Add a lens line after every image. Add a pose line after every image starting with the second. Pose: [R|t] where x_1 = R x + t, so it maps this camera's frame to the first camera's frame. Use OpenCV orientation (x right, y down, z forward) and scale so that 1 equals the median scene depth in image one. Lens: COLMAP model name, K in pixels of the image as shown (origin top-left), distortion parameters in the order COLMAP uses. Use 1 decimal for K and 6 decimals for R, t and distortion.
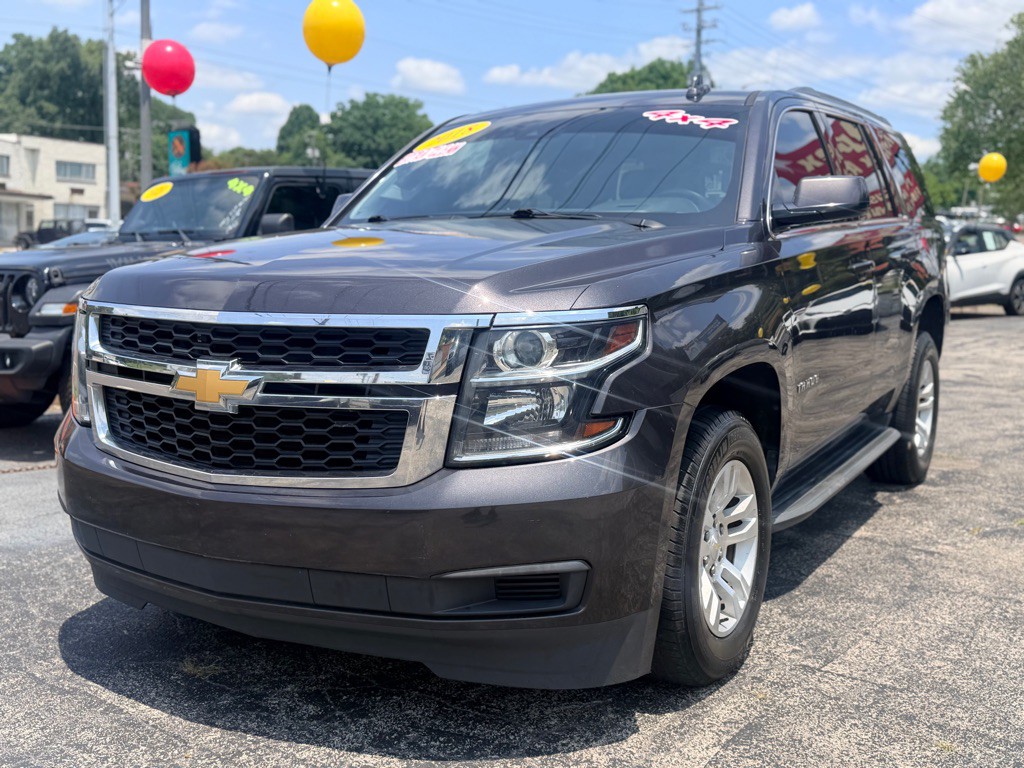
lens RADIAL K [[1100.0, 0, 517.5], [0, 1100.0, 386.8], [0, 0, 1]] dist [0.187948, -0.427125]
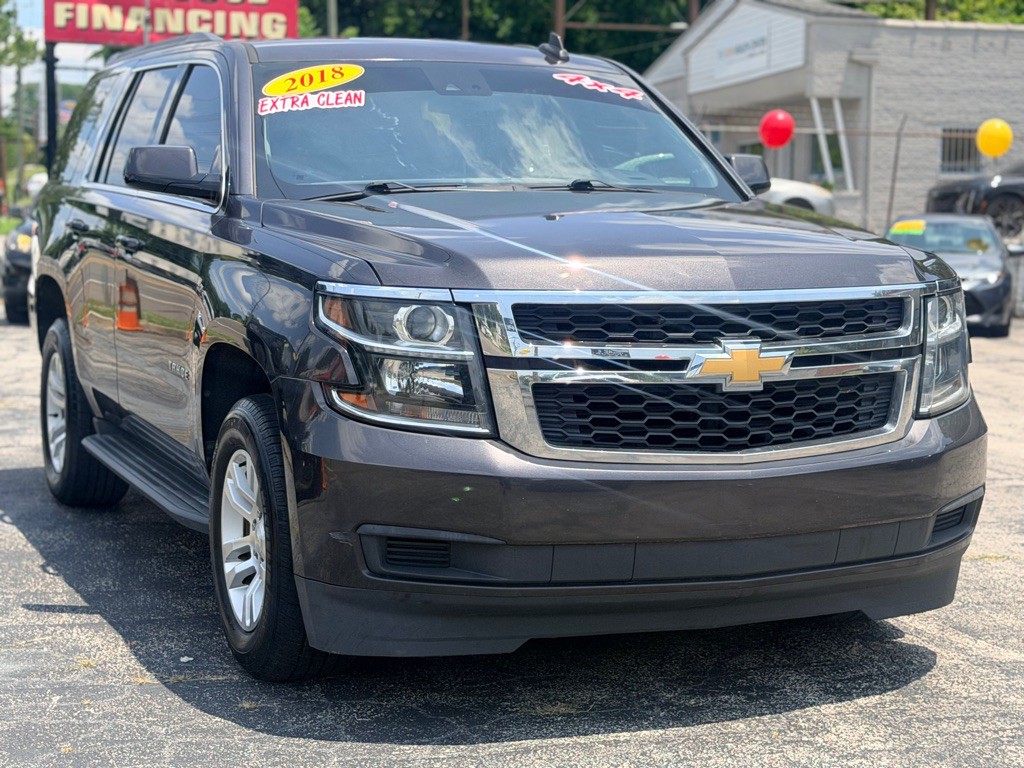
lens RADIAL K [[1961.1, 0, 530.9], [0, 1961.1, 373.4], [0, 0, 1]] dist [0.148227, -0.105854]
pose [[0.591733, -0.064796, 0.803526, -1.613789], [0.095730, 0.995359, 0.009768, -0.026104], [-0.800430, 0.071142, 0.595190, 0.093024]]
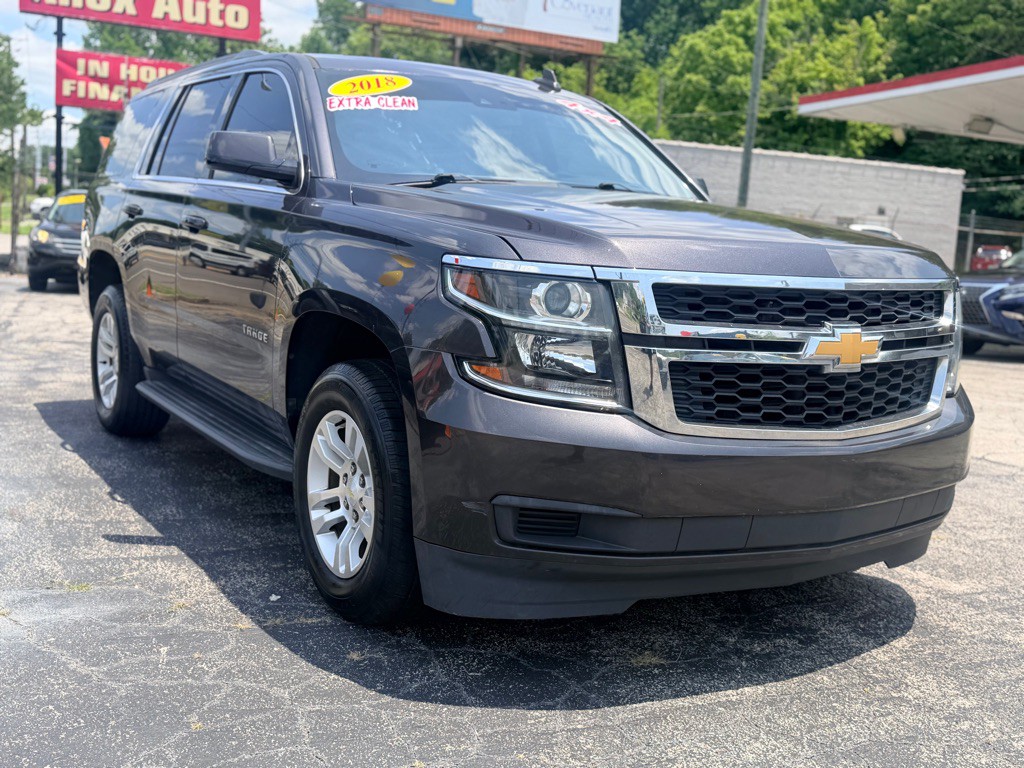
lens RADIAL K [[1100.0, 0, 512.0], [0, 1100.0, 384.0], [0, 0, 1]] dist [0.182908, -0.414387]
pose [[0.455890, -0.088288, 0.885646, -1.226097], [0.063185, 0.995768, 0.066741, -0.052258], [-0.887790, 0.025533, 0.459539, 0.710765]]
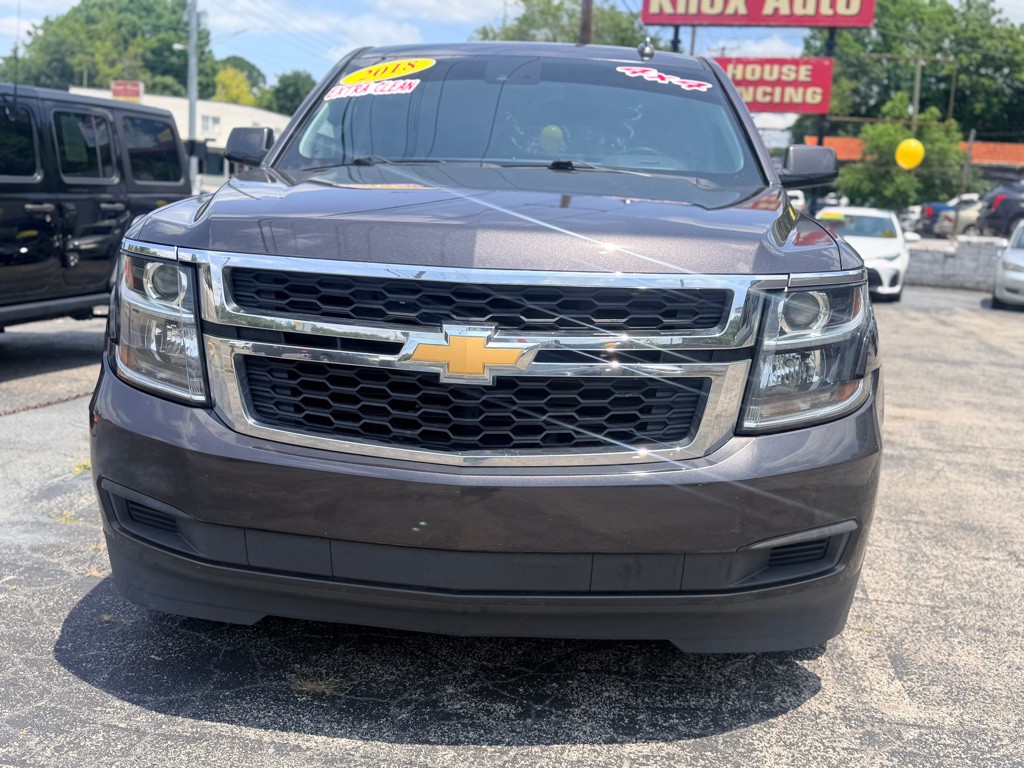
lens RADIAL K [[1100.0, 0, 517.5], [0, 1100.0, 386.8], [0, 0, 1]] dist [0.187948, -0.427125]
pose [[0.892579, -0.034403, 0.449577, -0.560571], [0.014753, 0.998779, 0.047140, -0.014190], [-0.450649, -0.035443, 0.891997, 0.193675]]
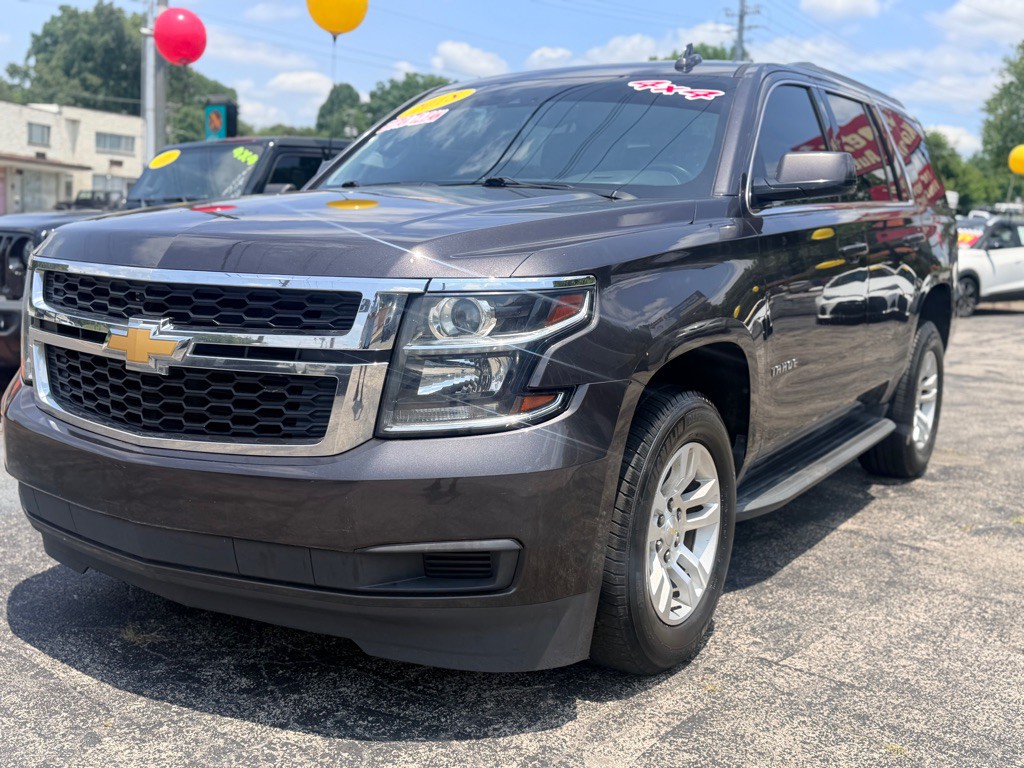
lens RADIAL K [[1100.0, 0, 512.0], [0, 1100.0, 384.0], [0, 0, 1]] dist [0.182908, -0.414387]
pose [[0.998867, 0.033125, -0.034173, 0.071529], [-0.032732, 0.999392, 0.011978, 0.009318], [0.034549, -0.010845, 0.999344, 0.037385]]
